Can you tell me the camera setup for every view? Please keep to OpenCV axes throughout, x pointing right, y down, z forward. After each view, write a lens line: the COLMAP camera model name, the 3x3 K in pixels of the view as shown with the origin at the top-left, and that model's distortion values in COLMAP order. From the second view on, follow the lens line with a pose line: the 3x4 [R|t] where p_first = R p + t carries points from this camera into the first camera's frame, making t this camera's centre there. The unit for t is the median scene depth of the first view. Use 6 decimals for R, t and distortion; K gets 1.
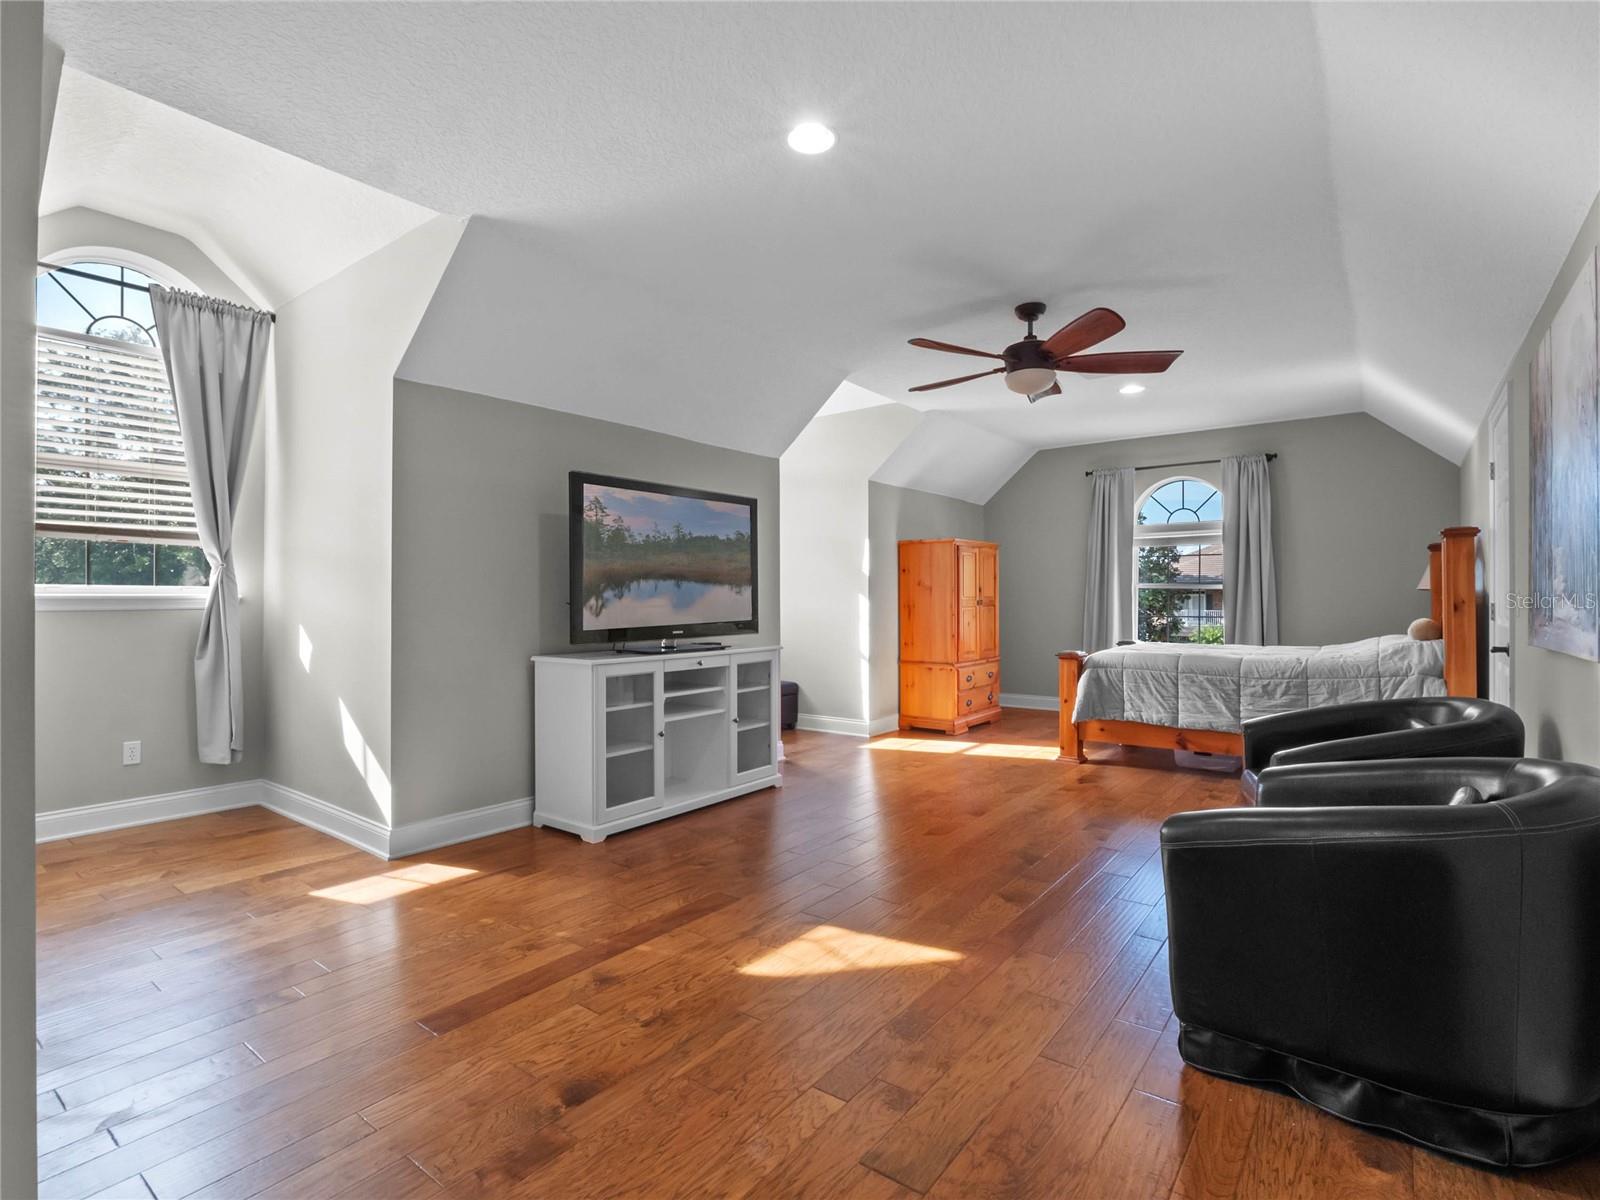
lens RADIAL K [[780.0, 0, 840.4], [0, 780.0, 609.6], [0, 0, 1]] dist [-0.000982, -0.004604]
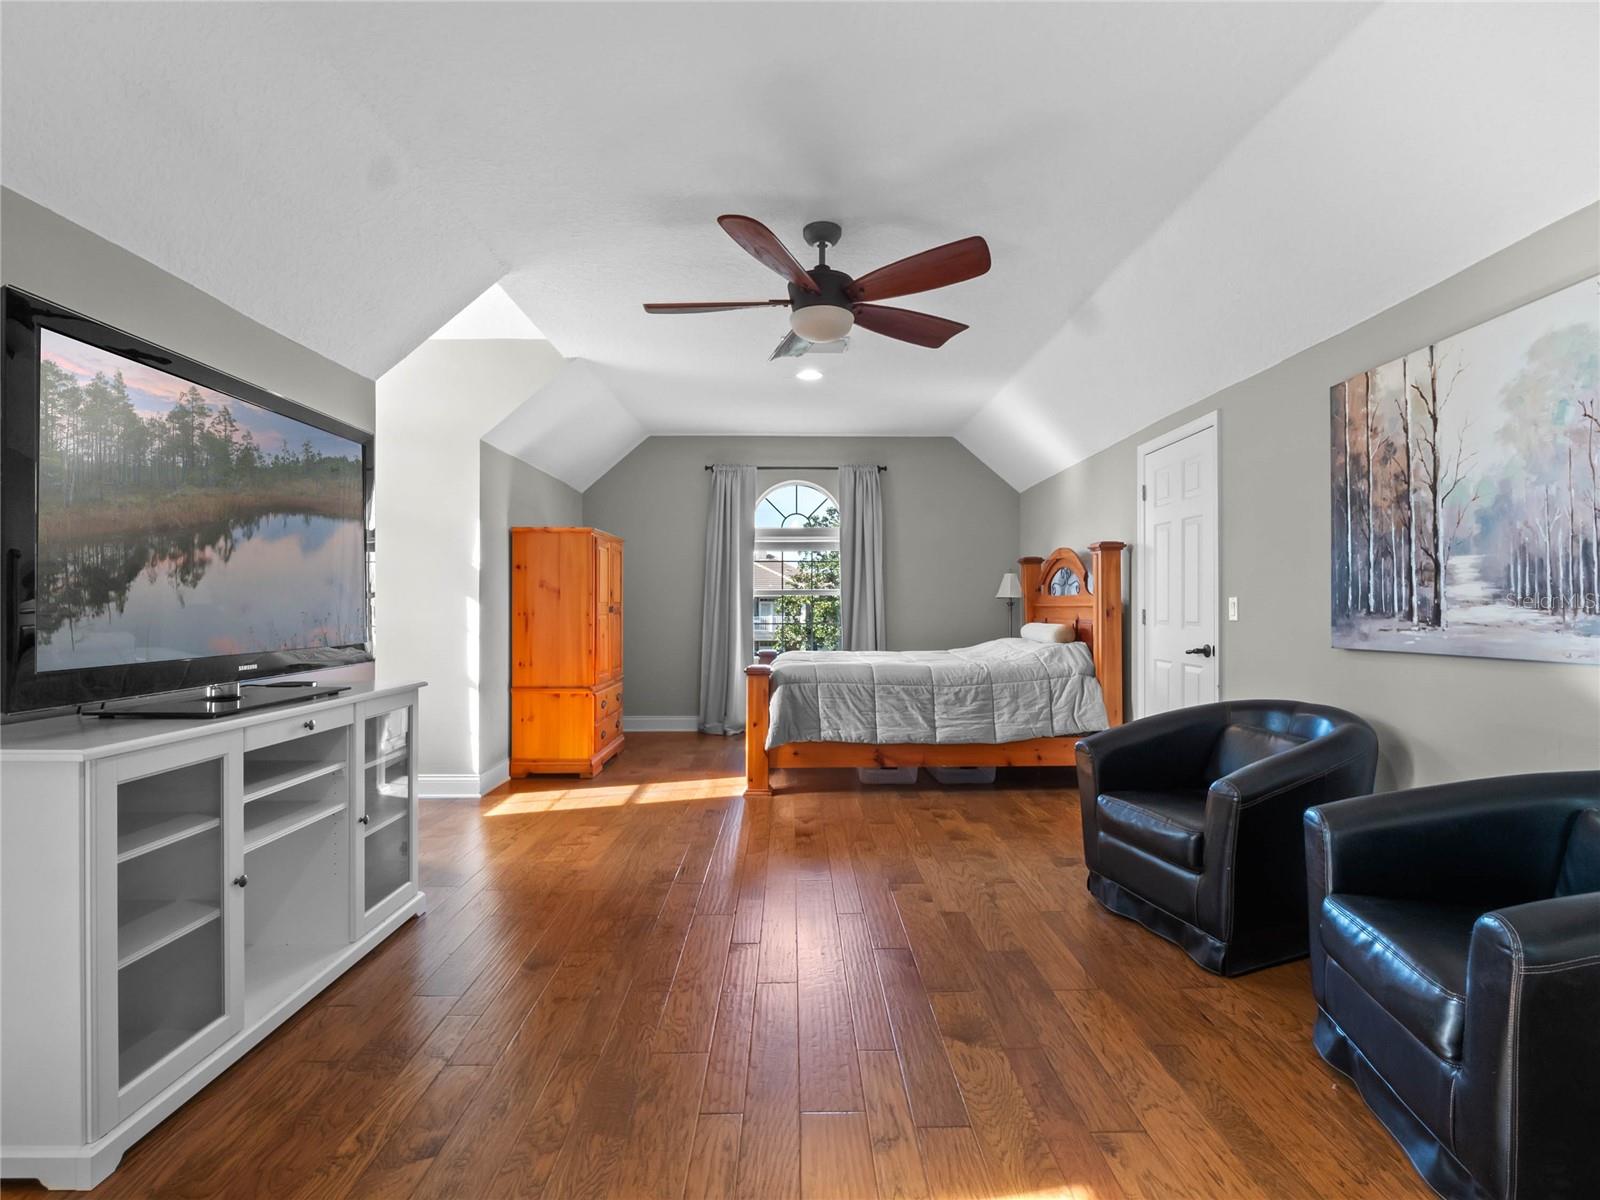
lens RADIAL K [[780.0, 0, 840.4], [0, 780.0, 609.6], [0, 0, 1]] dist [-0.000982, -0.004604]
pose [[0.803639, -0.001394, 0.595115, -0.152231], [0.006841, 0.999953, -0.006895, -0.002124], [-0.595077, 0.009612, 0.803611, 0.272270]]
